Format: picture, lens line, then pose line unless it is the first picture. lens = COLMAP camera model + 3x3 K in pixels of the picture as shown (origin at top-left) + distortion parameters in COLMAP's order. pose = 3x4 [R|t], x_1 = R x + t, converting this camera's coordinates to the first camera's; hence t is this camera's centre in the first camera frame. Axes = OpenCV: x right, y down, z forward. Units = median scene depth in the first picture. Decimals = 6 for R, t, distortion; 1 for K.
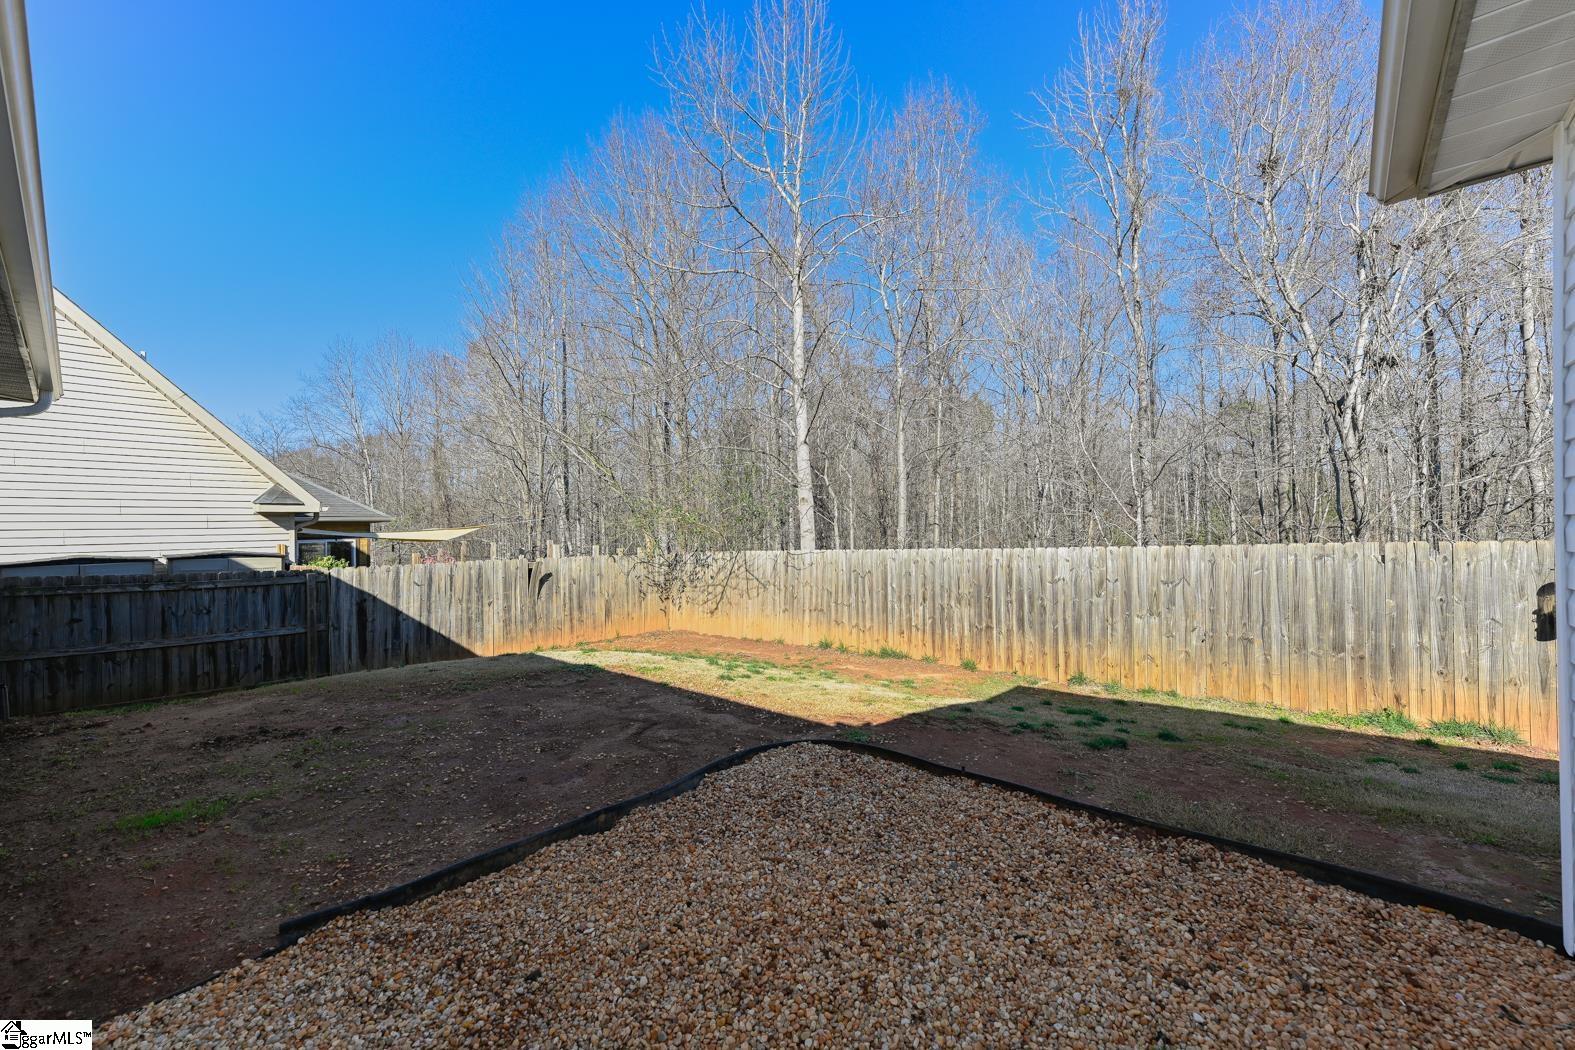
lens RADIAL K [[616.5, 0, 784.6], [0, 616.5, 520.7], [0, 0, 1]] dist [0.011245, 0.000643]
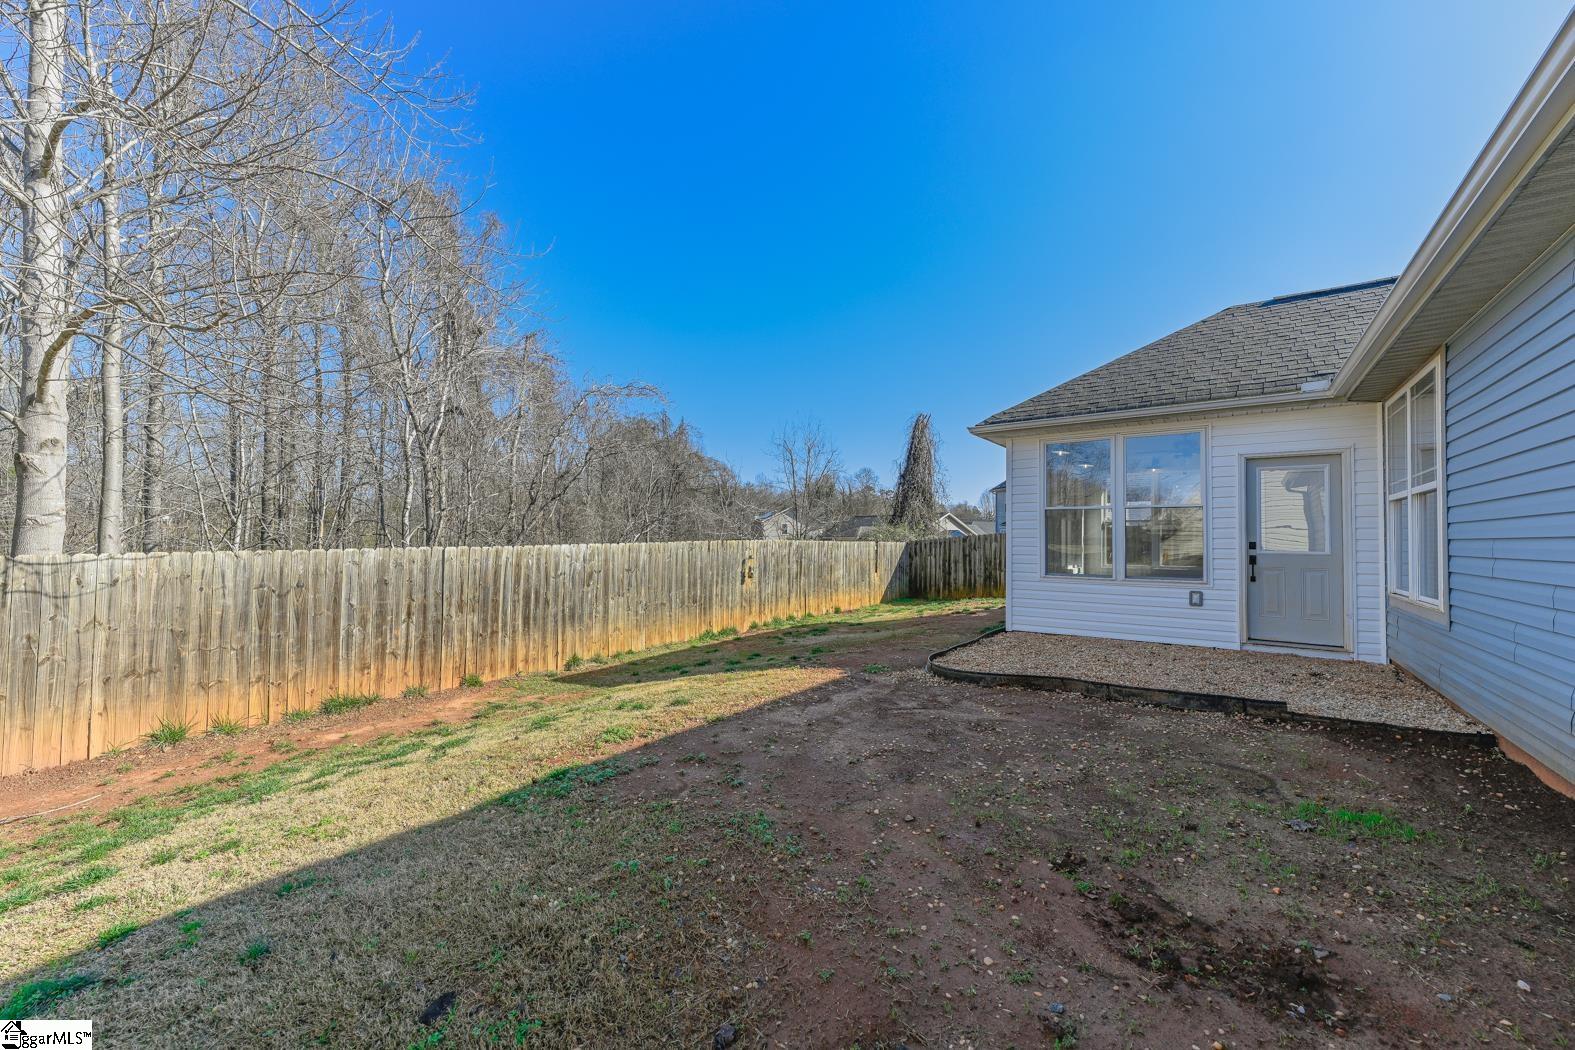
lens RADIAL K [[616.5, 0, 784.6], [0, 616.5, 520.7], [0, 0, 1]] dist [0.011245, 0.000643]
pose [[-0.099865, 0.046780, 0.993901, -0.621628], [-0.024695, 0.998470, -0.049476, 0.041763], [-0.994694, -0.029486, -0.098557, 0.659851]]
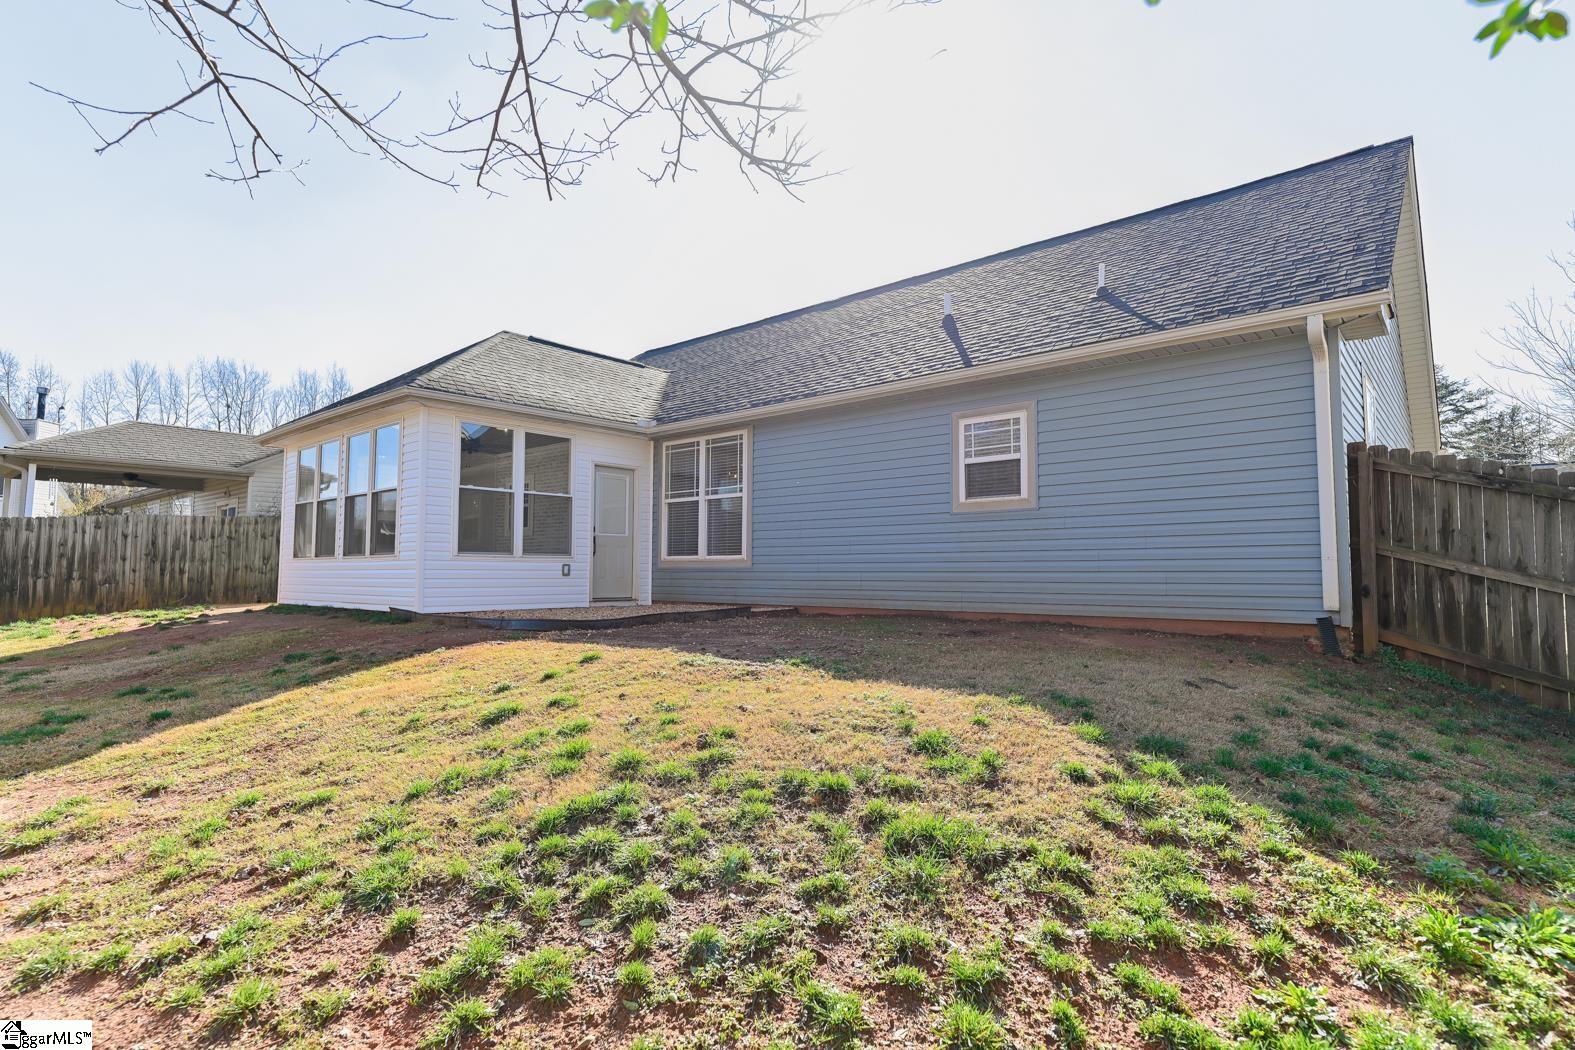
lens RADIAL K [[797.1, 0, 787.5], [0, 797.1, 525.0], [0, 0, 1]] dist [-0.000243, -0.000015]
pose [[-0.999768, 0.013149, -0.017078, -0.202589], [0.014404, 0.997032, -0.075629, 0.121243], [0.016033, -0.075858, -0.996990, 1.361528]]
